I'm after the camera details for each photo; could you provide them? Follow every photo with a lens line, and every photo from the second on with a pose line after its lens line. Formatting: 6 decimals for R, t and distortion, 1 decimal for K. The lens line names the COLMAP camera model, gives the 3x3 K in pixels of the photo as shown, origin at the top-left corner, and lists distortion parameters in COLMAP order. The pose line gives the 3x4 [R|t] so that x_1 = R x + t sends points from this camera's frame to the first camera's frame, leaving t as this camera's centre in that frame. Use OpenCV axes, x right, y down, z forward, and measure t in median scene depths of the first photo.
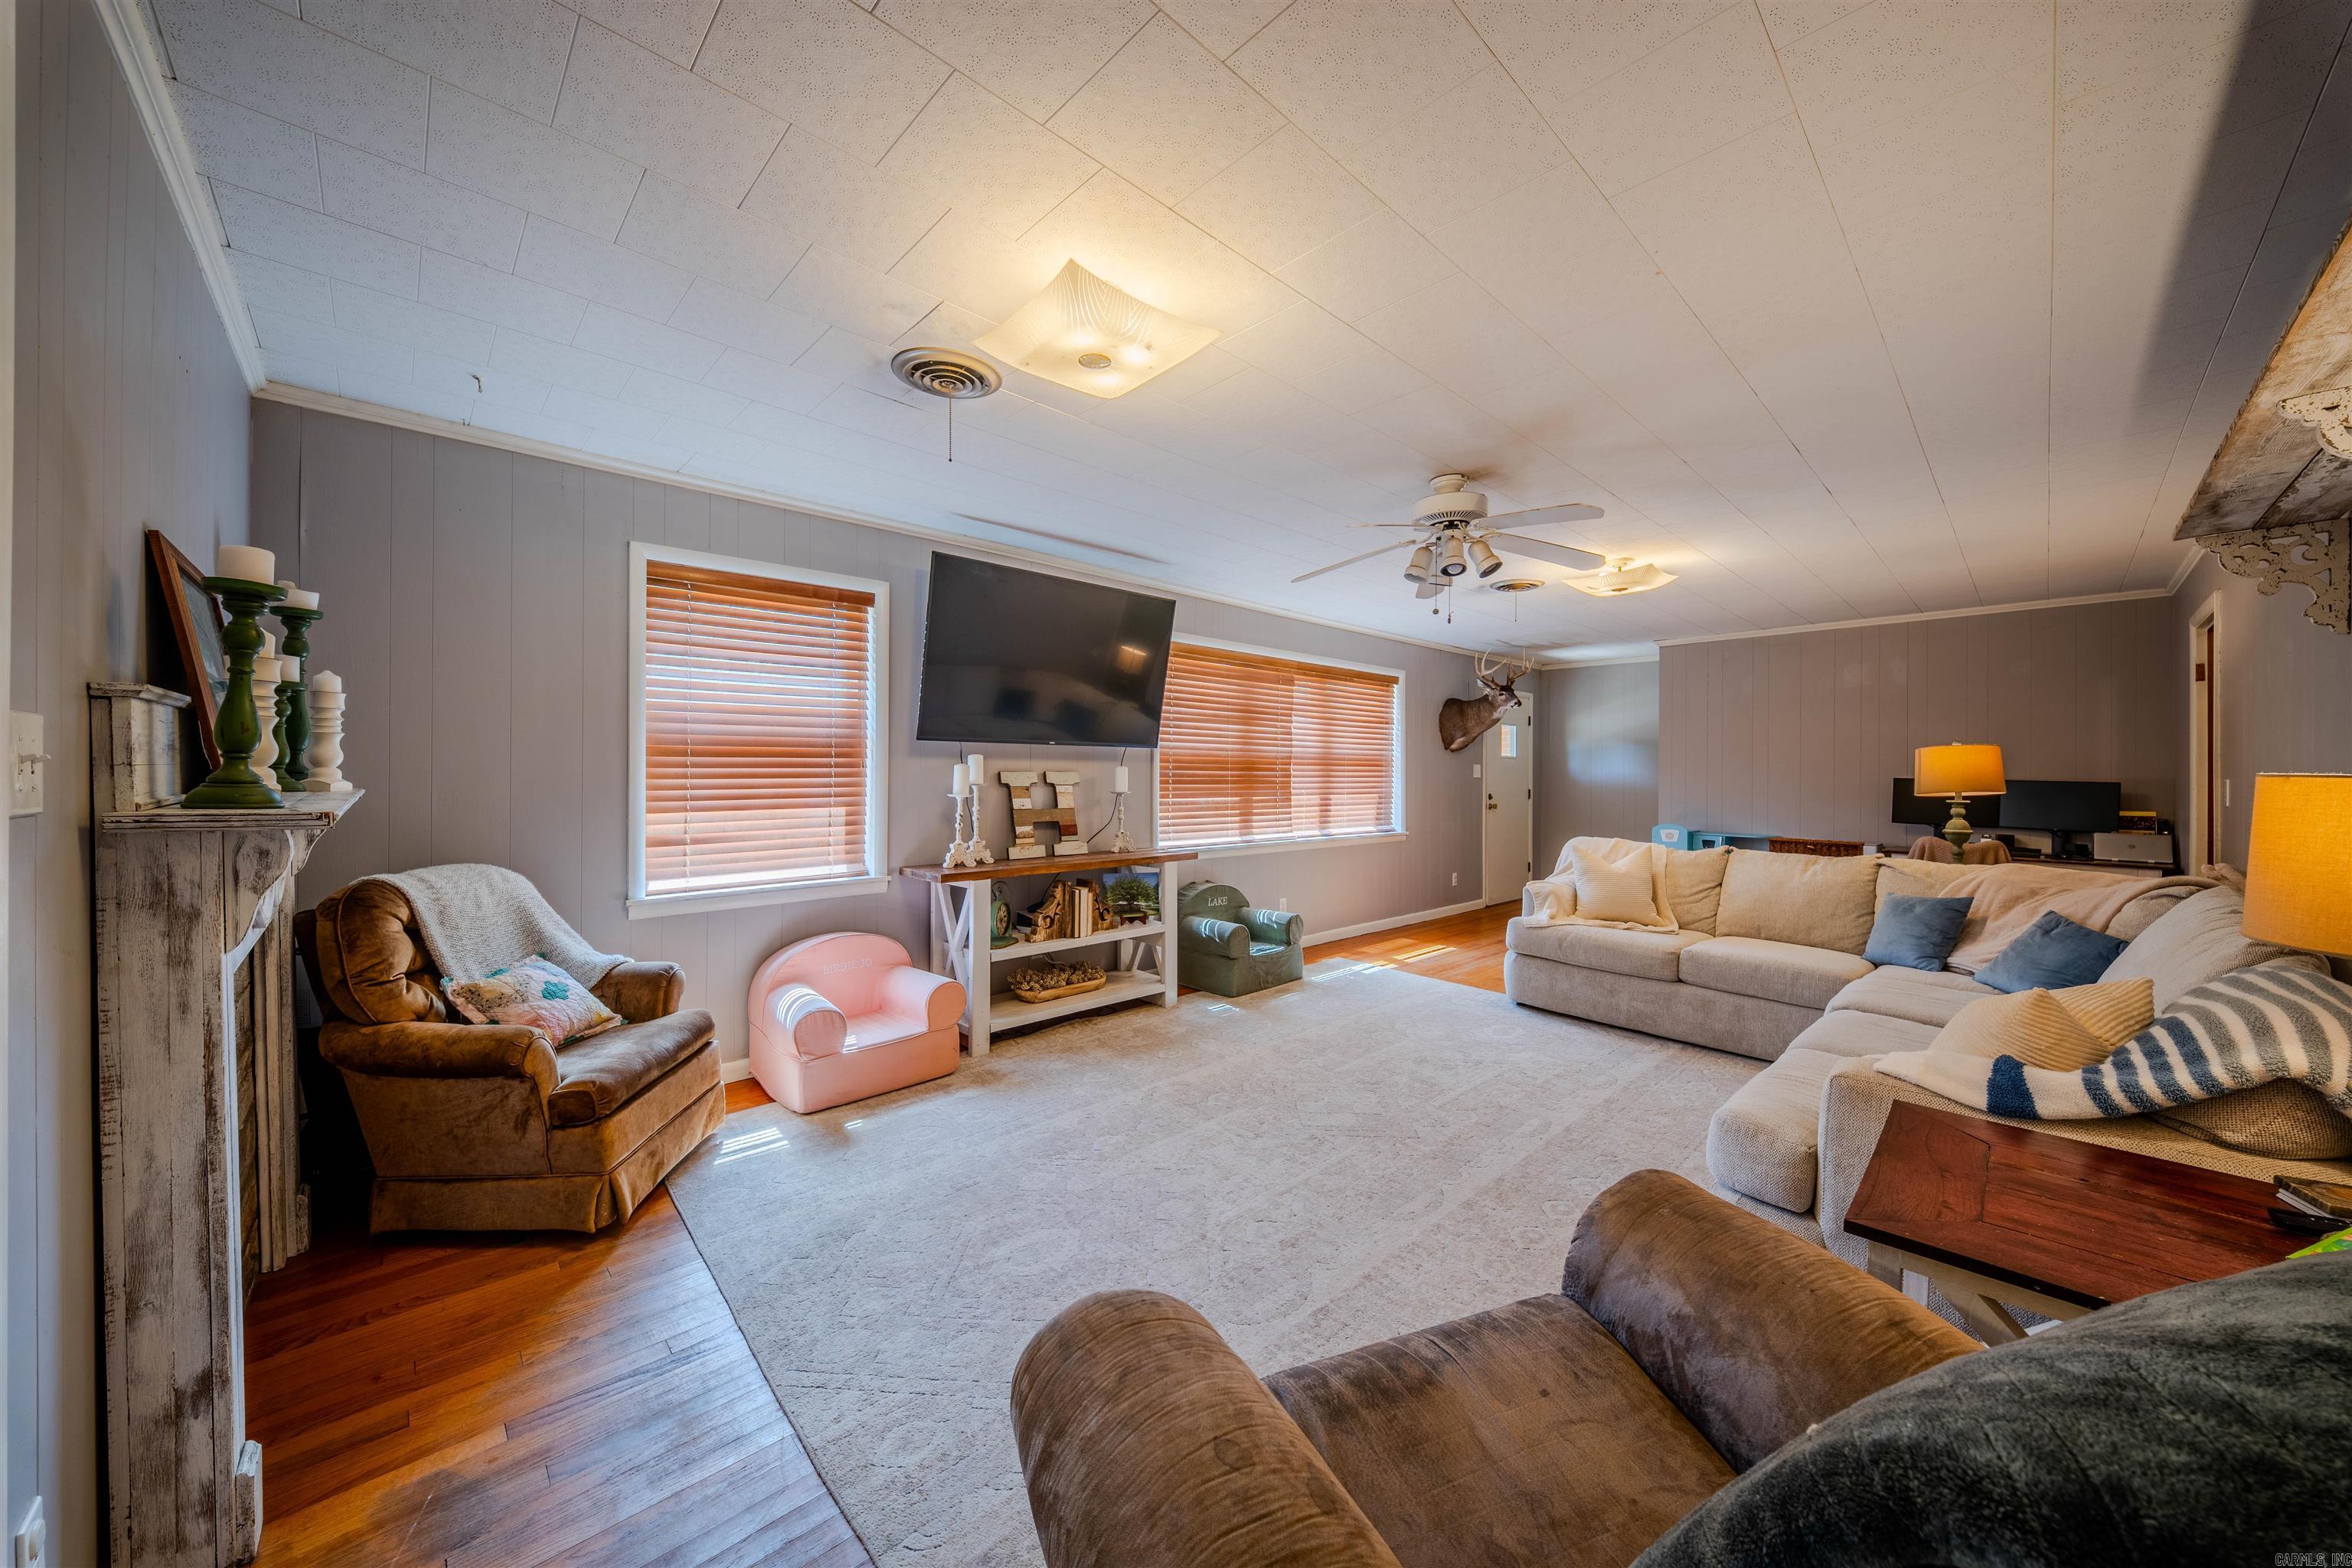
lens RADIAL K [[822.7, 0, 1187.1], [0, 822.7, 772.2], [0, 0, 1]] dist [-0.002776, -0.000143]
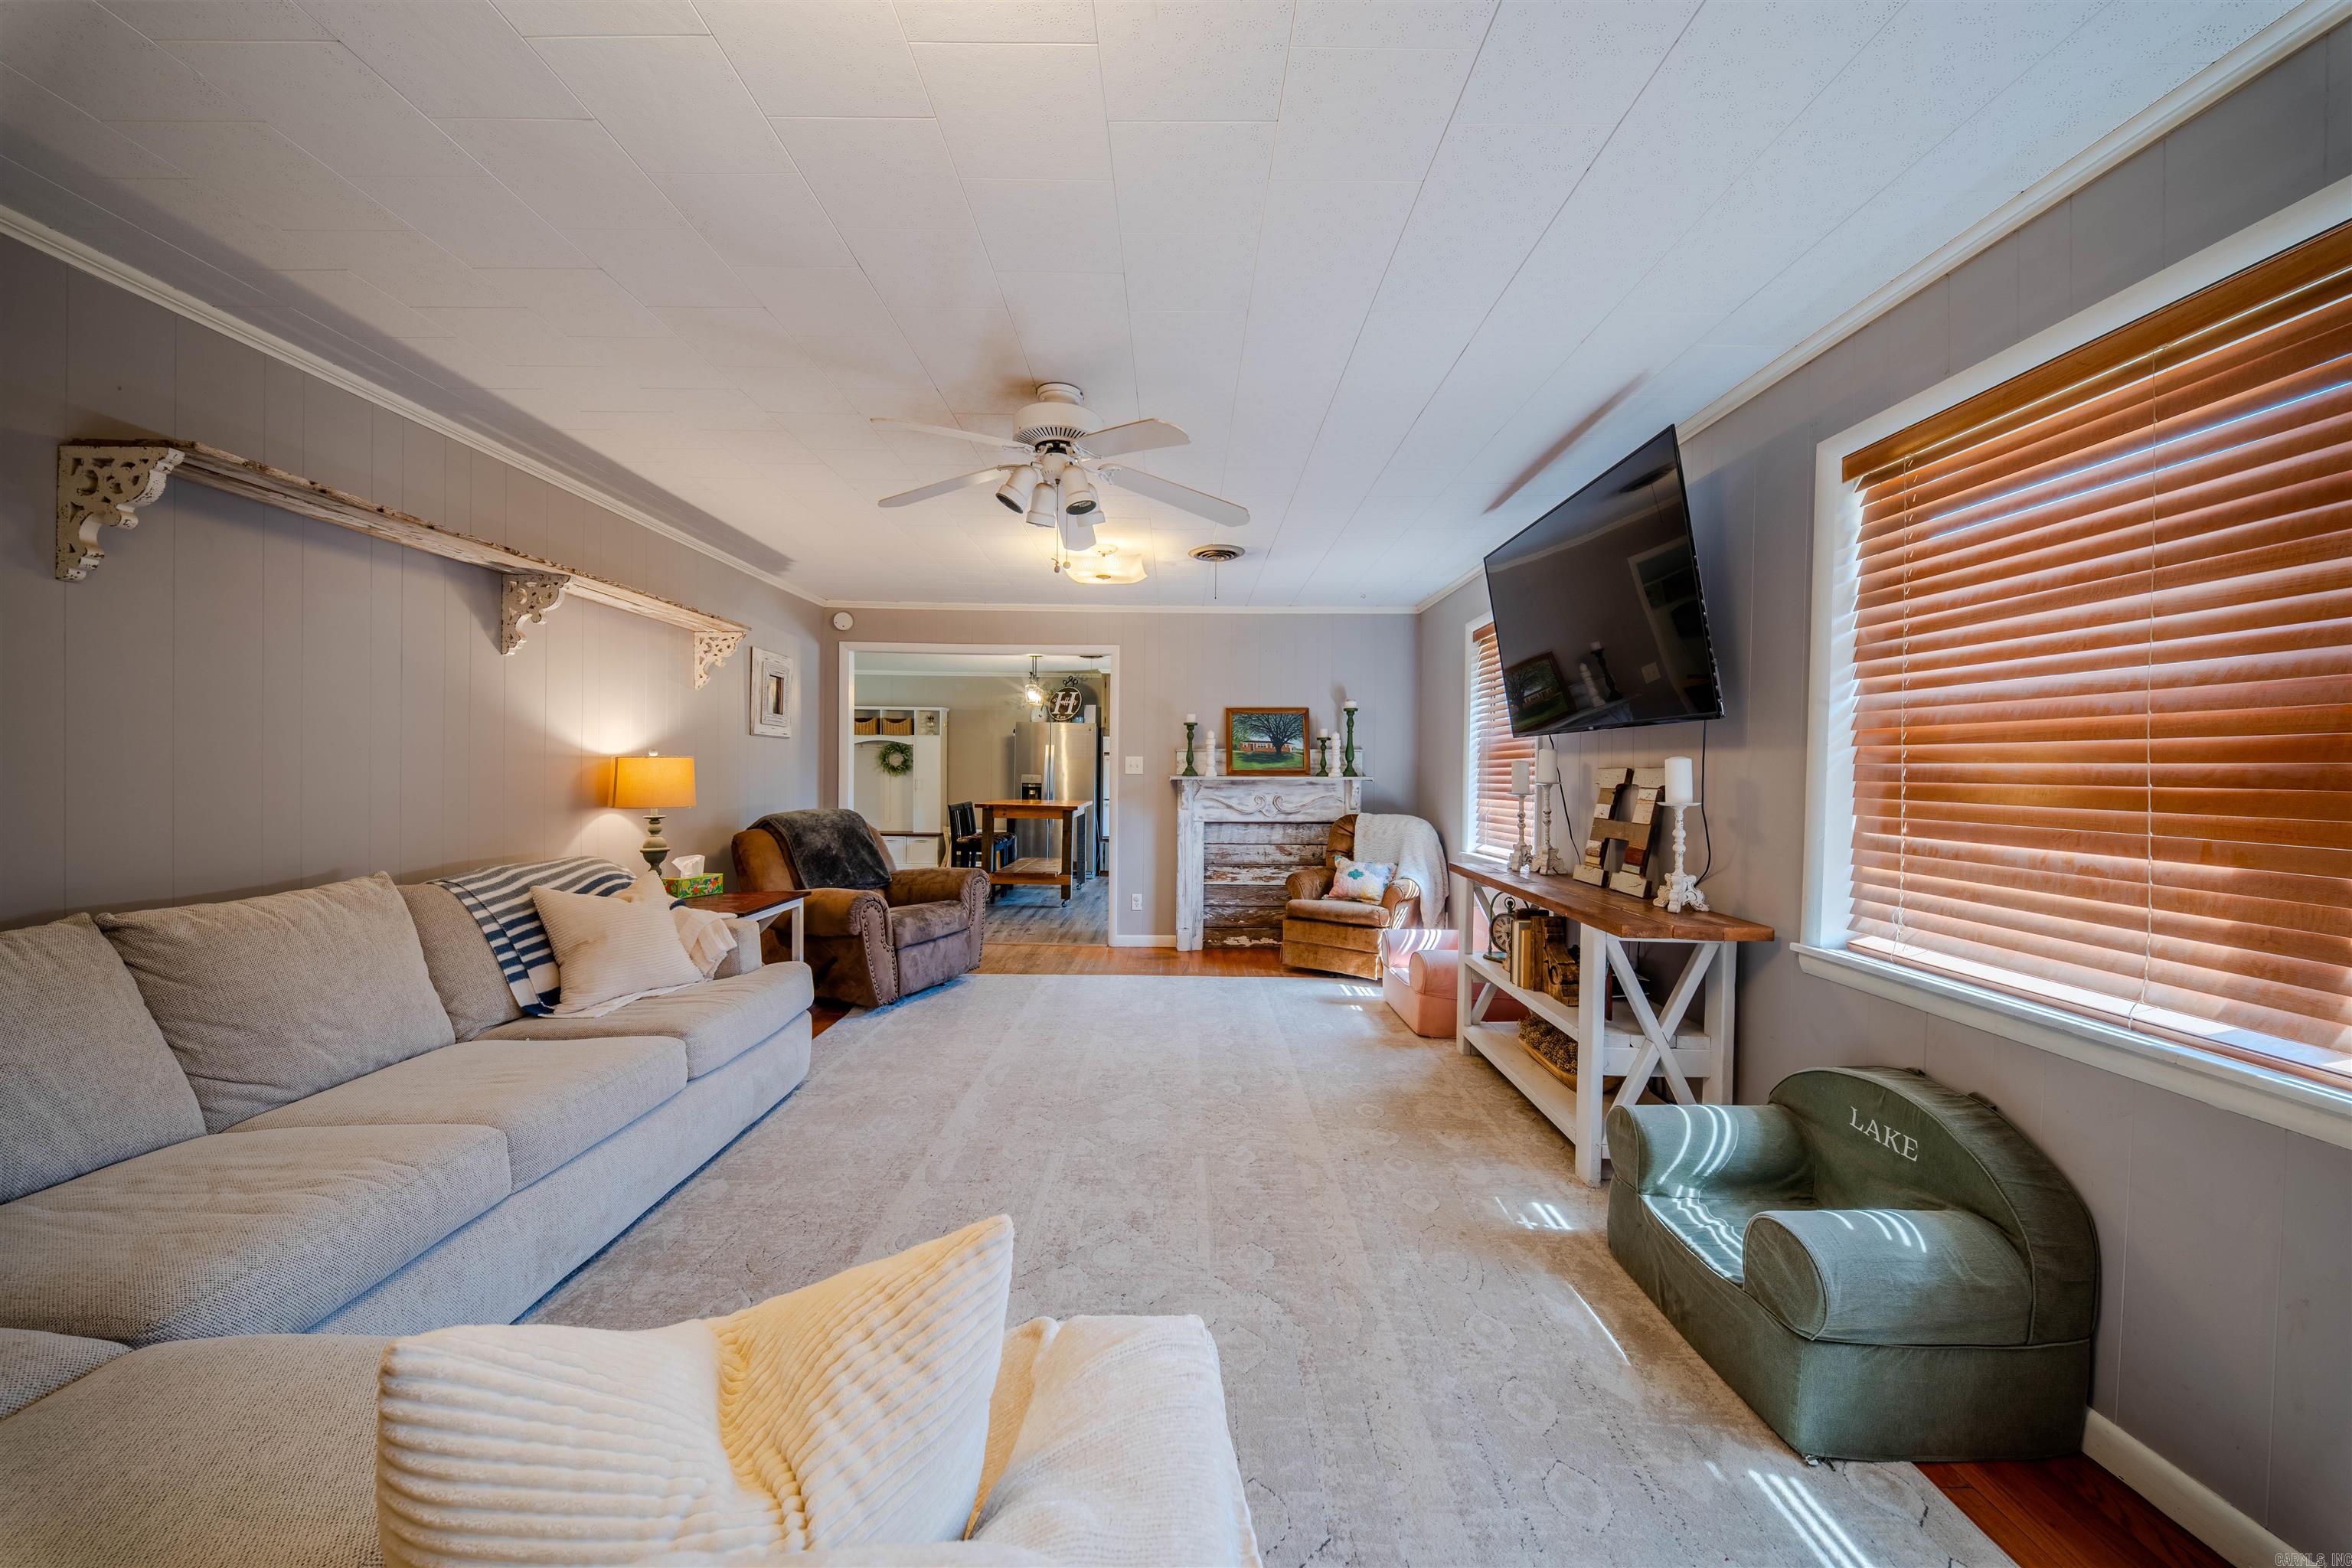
lens RADIAL K [[822.7, 0, 1176.3], [0, 822.7, 776.5], [0, 0, 1]] dist [-0.002776, -0.000143]
pose [[-0.696483, -0.005898, -0.717549, 0.727072], [-0.020545, 0.999720, 0.011724, 0.003652], [0.717279, 0.022908, -0.696409, 1.472501]]
